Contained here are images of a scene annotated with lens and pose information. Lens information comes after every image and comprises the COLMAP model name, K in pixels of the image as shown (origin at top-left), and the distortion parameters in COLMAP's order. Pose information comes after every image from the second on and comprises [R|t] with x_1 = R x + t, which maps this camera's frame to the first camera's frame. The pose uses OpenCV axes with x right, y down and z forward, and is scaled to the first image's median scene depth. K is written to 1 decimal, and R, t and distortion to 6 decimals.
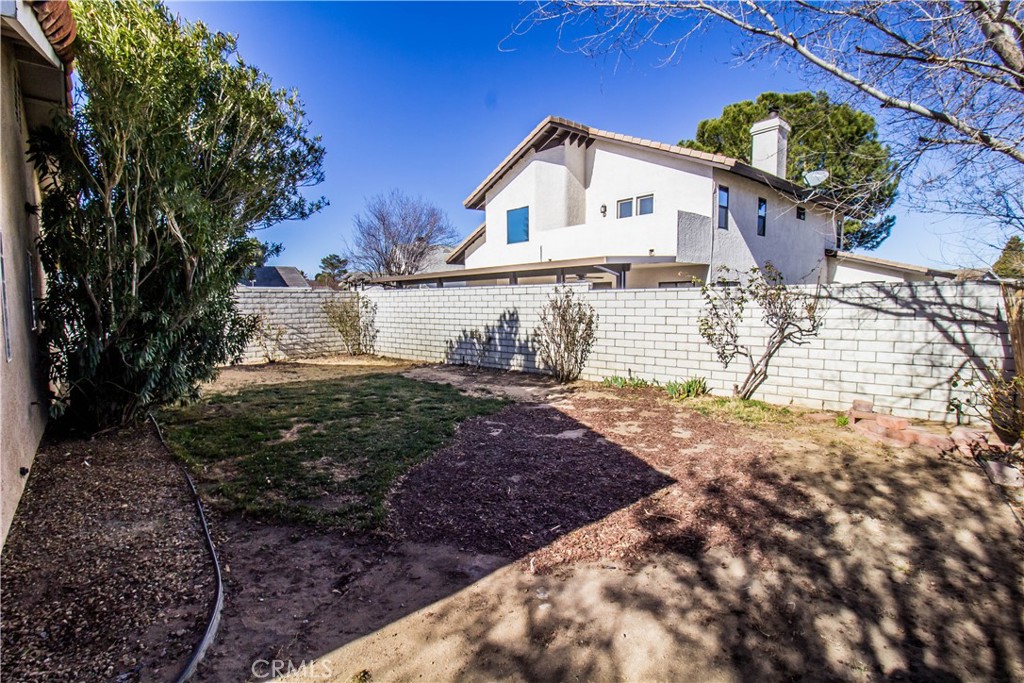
lens RADIAL K [[480.1, 0, 514.4], [0, 480.1, 338.3], [0, 0, 1]] dist [0.000319, -0.013201]
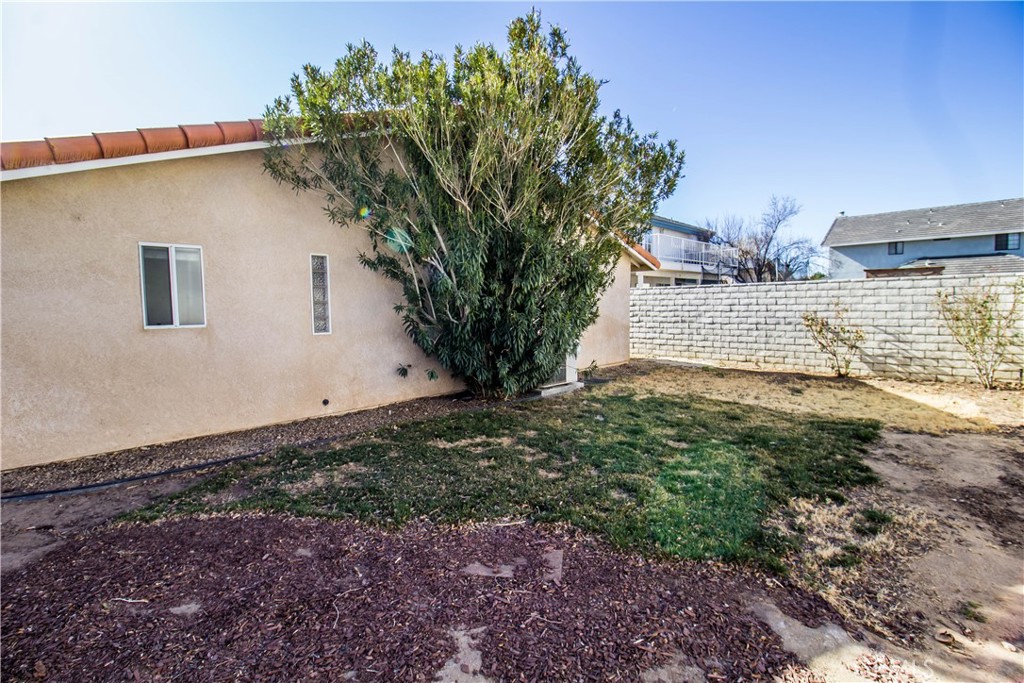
lens RADIAL K [[480.1, 0, 514.4], [0, 480.1, 338.3], [0, 0, 1]] dist [0.000319, -0.013201]
pose [[0.080141, 0.073373, -0.994079, 0.212758], [-0.068753, 0.995319, 0.067922, -0.028464], [0.994410, 0.062903, 0.084811, 0.514425]]
